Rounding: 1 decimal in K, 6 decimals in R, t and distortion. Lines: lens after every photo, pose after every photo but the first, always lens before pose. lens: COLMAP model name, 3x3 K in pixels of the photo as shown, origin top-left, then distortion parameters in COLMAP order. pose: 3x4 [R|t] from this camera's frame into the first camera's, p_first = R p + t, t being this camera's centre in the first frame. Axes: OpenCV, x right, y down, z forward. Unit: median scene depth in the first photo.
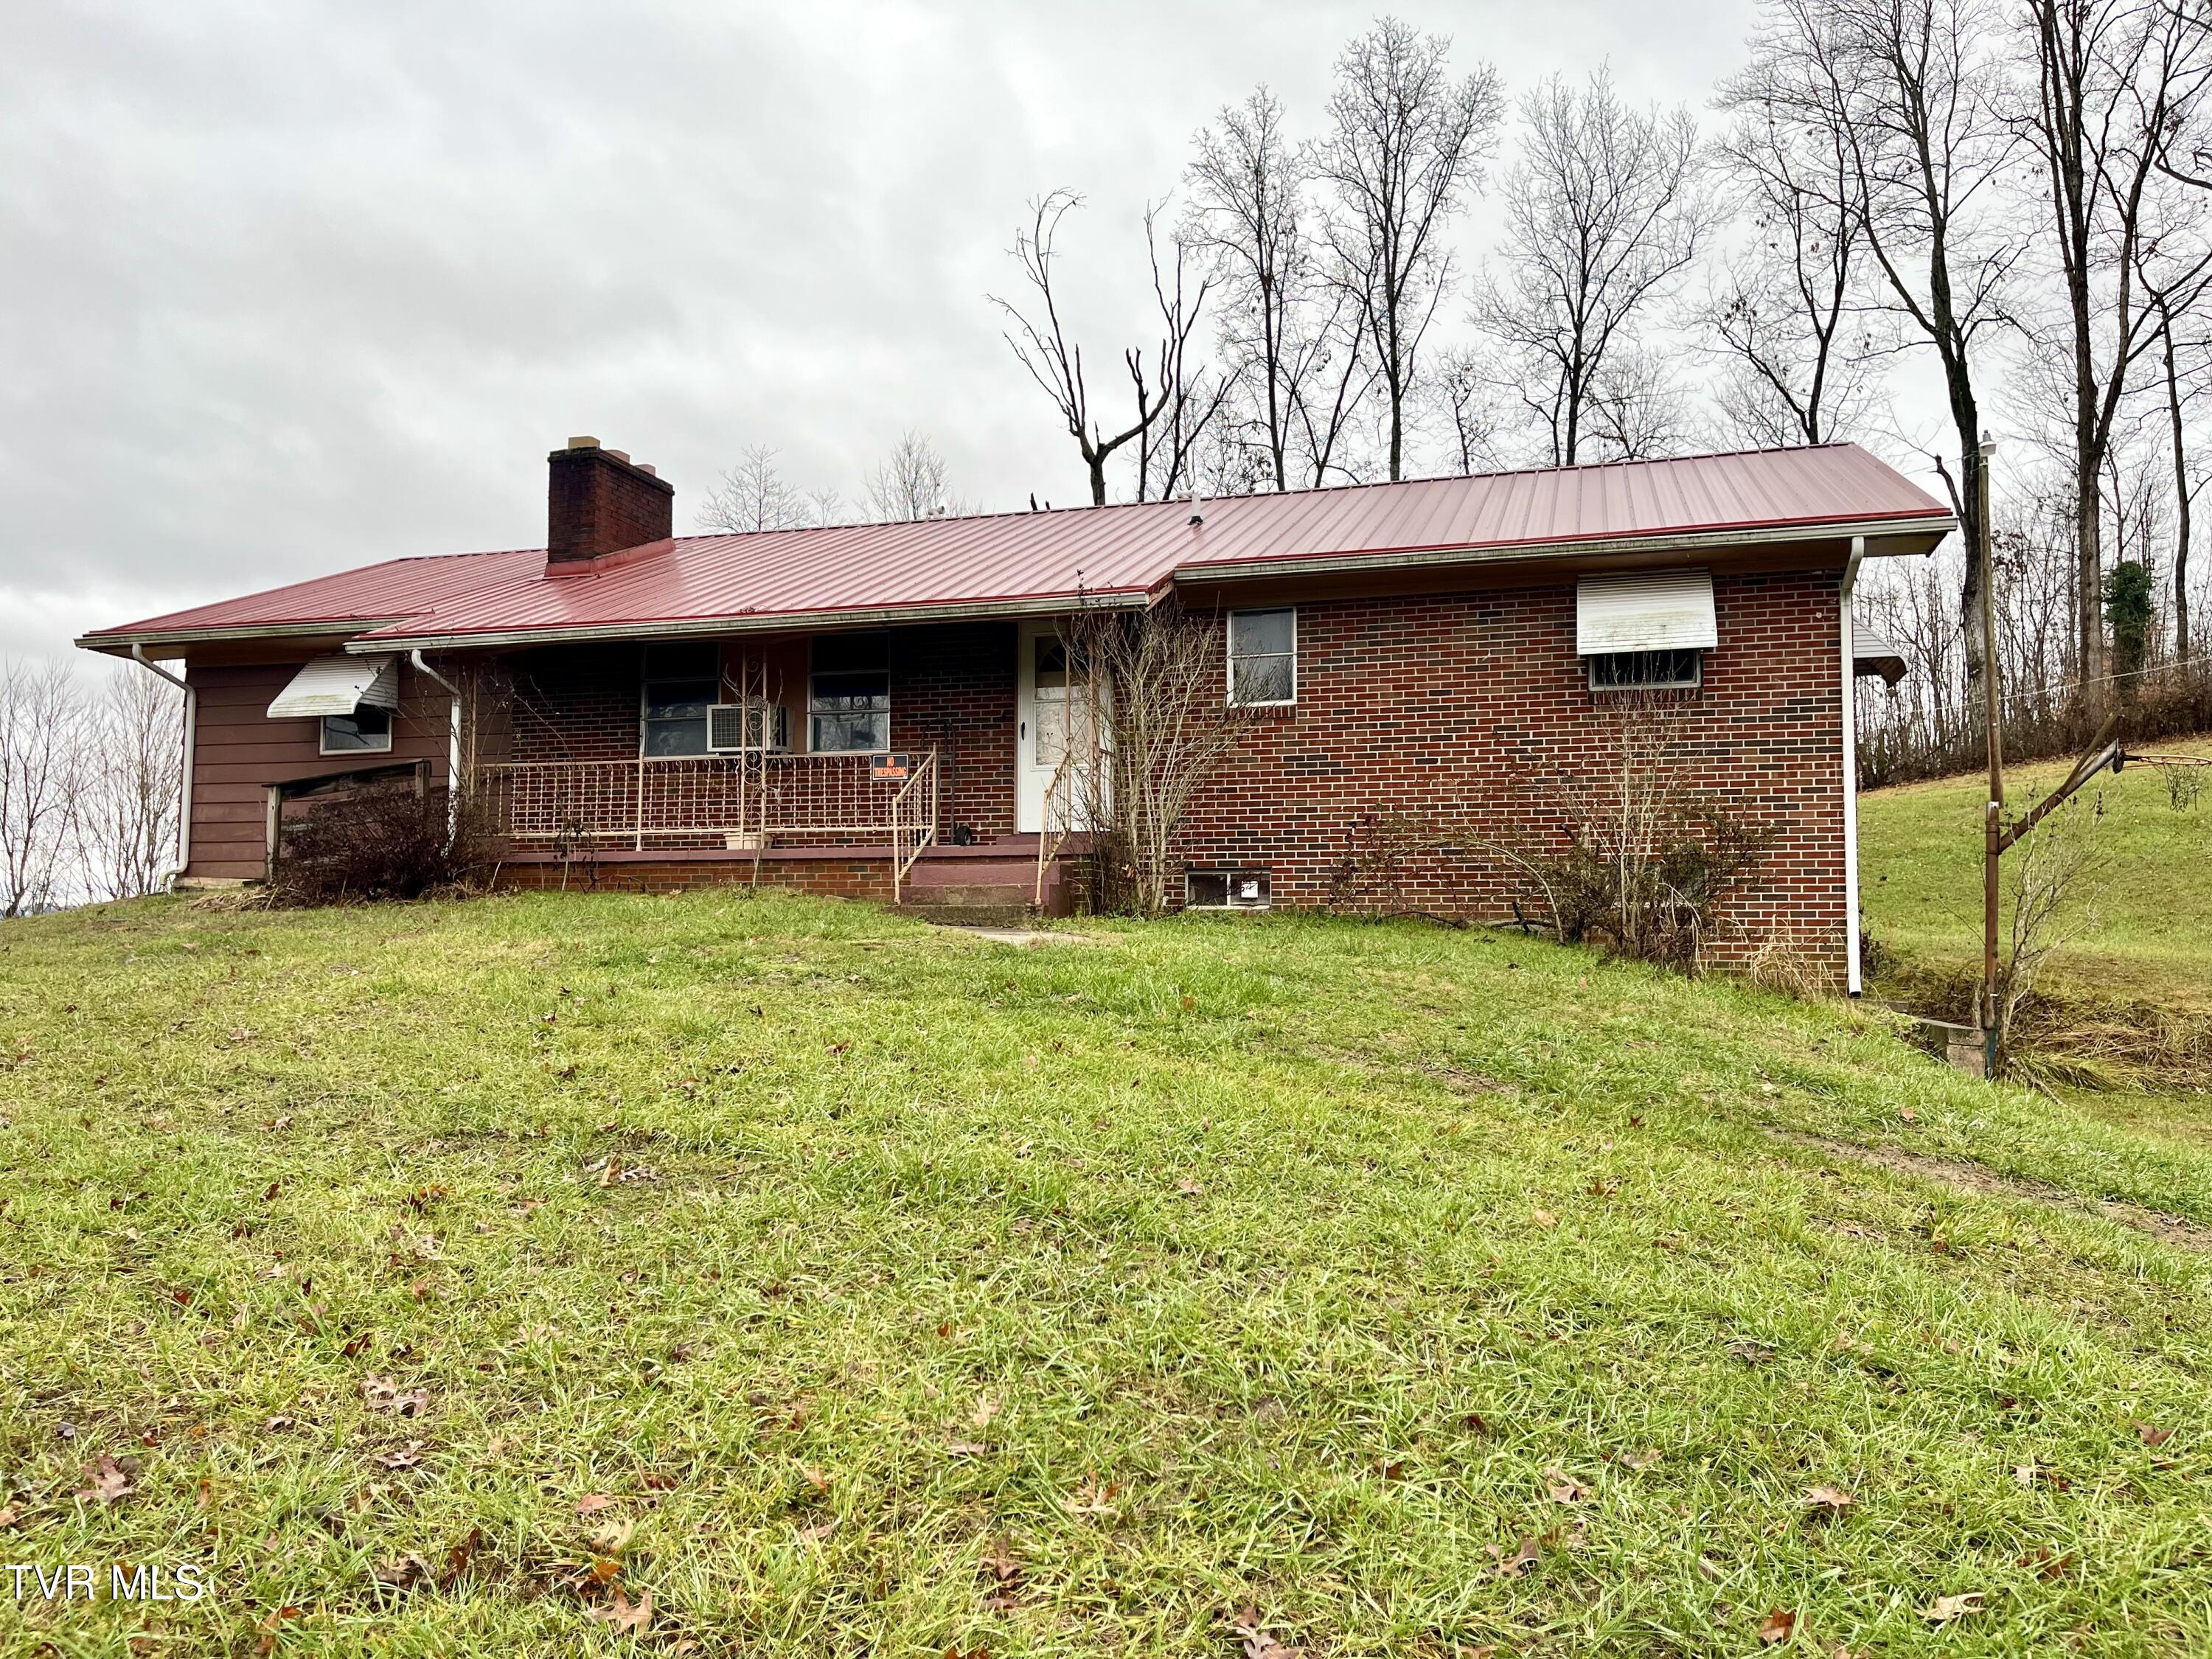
lens RADIAL K [[1643.7, 0, 1105.5], [0, 1643.7, 839.6], [0, 0, 1]] dist [0.030949, 0.001296]
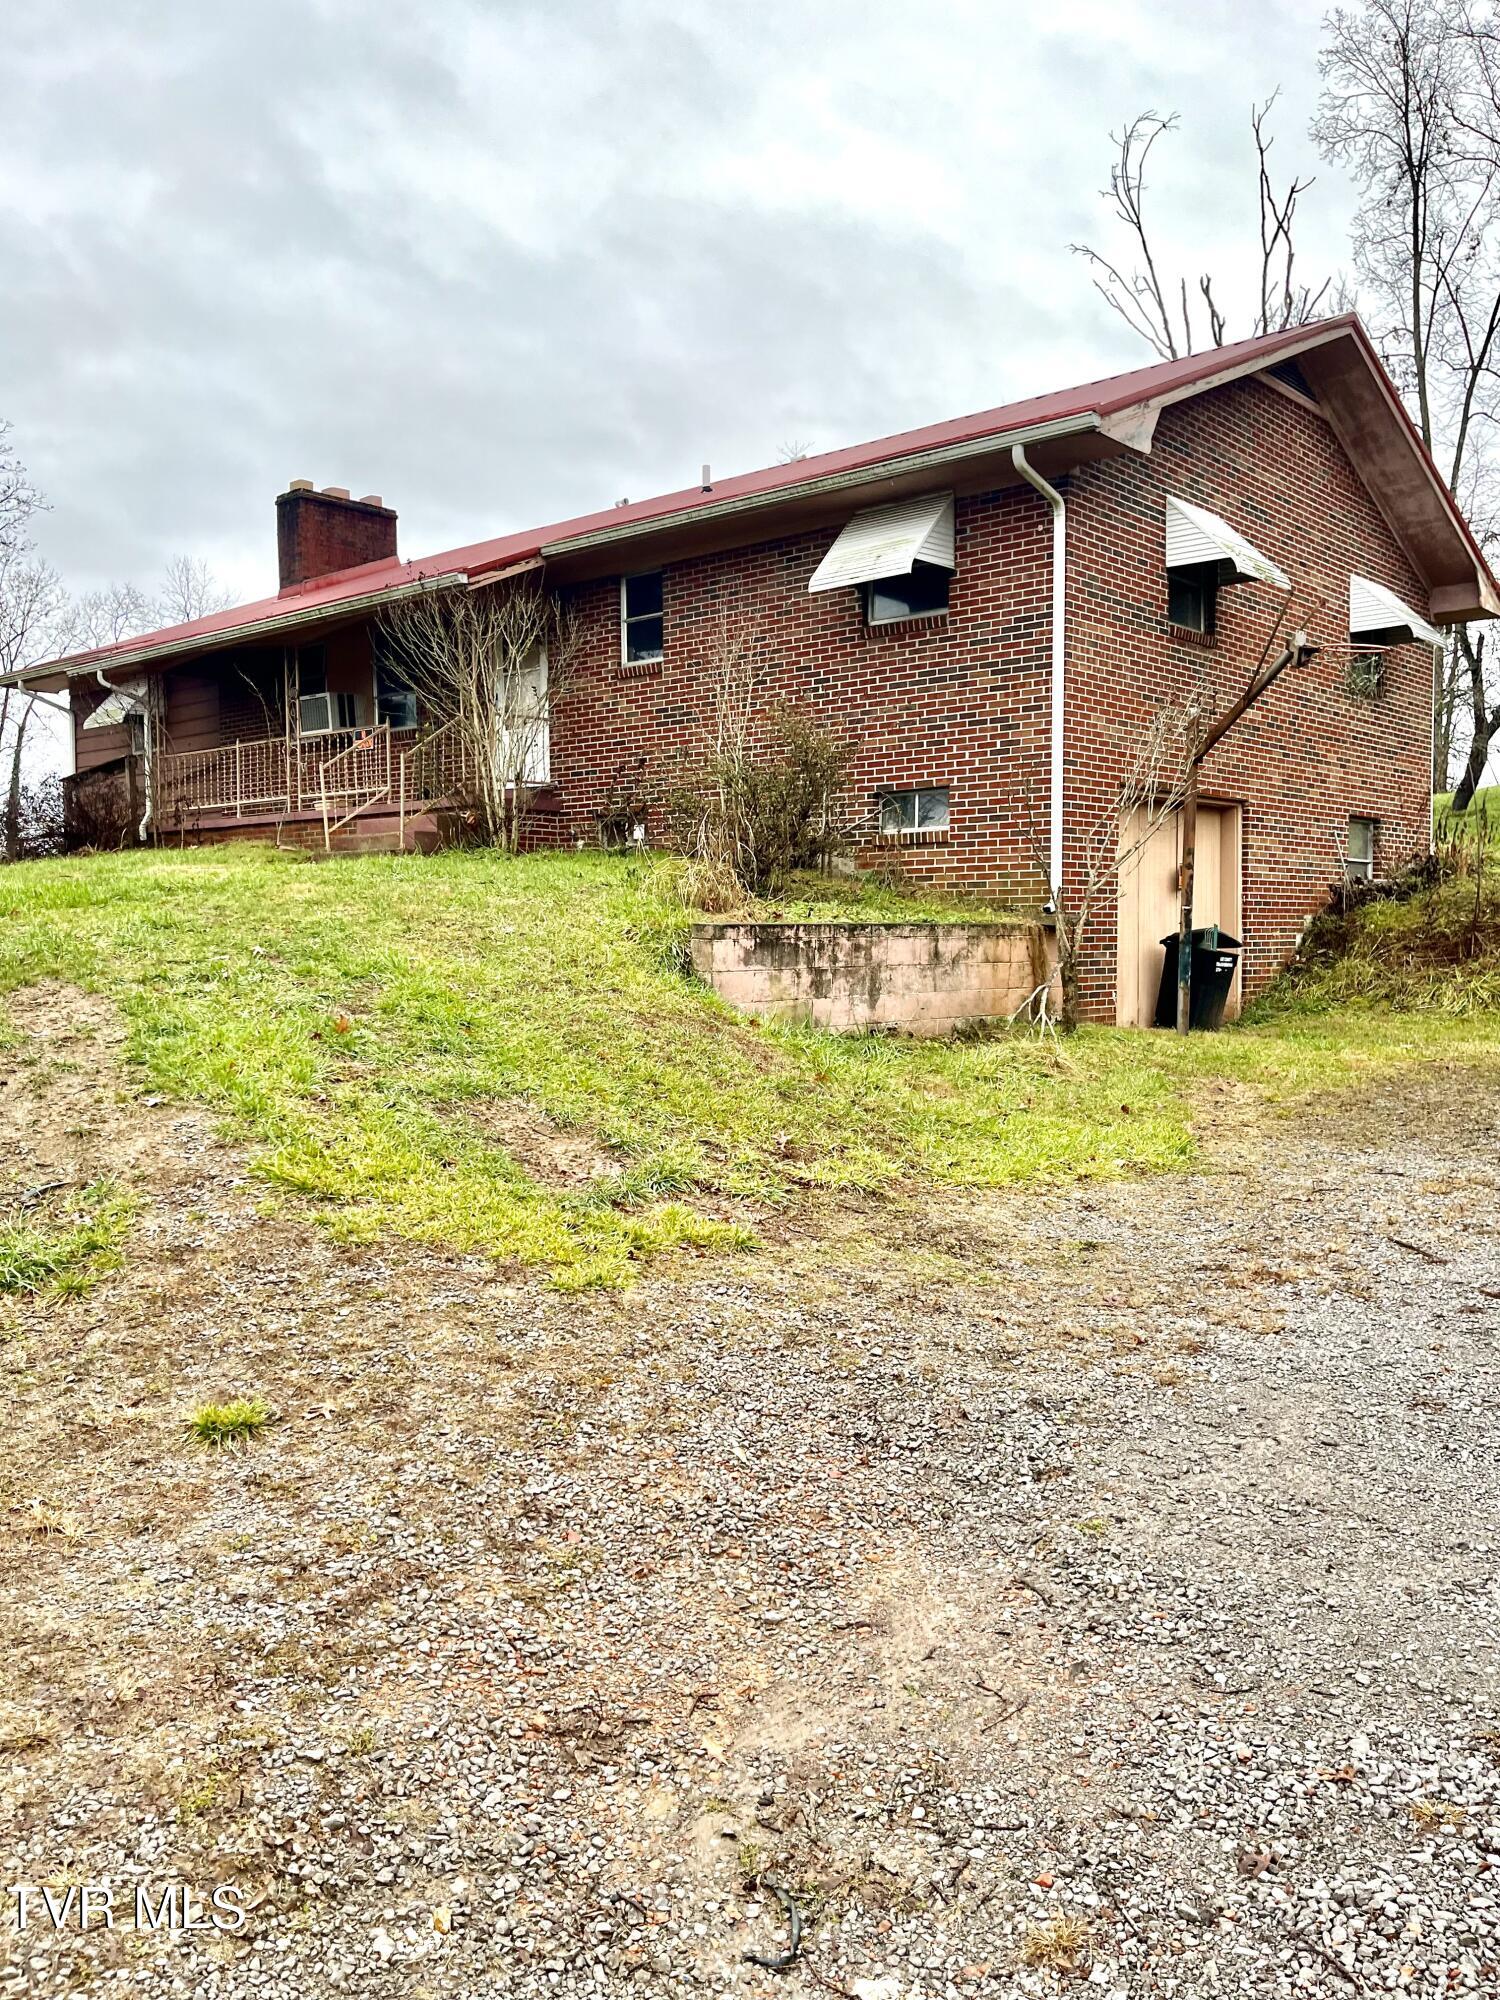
lens RADIAL K [[1626.7, 0, 747.5], [0, 1626.7, 989.8], [0, 0, 1]] dist [0.016143, -0.030526]
pose [[0.901850, 0.007358, -0.431986, 0.615847], [0.037235, 0.994811, 0.094679, 0.034832], [0.430441, -0.101471, 0.896897, 0.025242]]
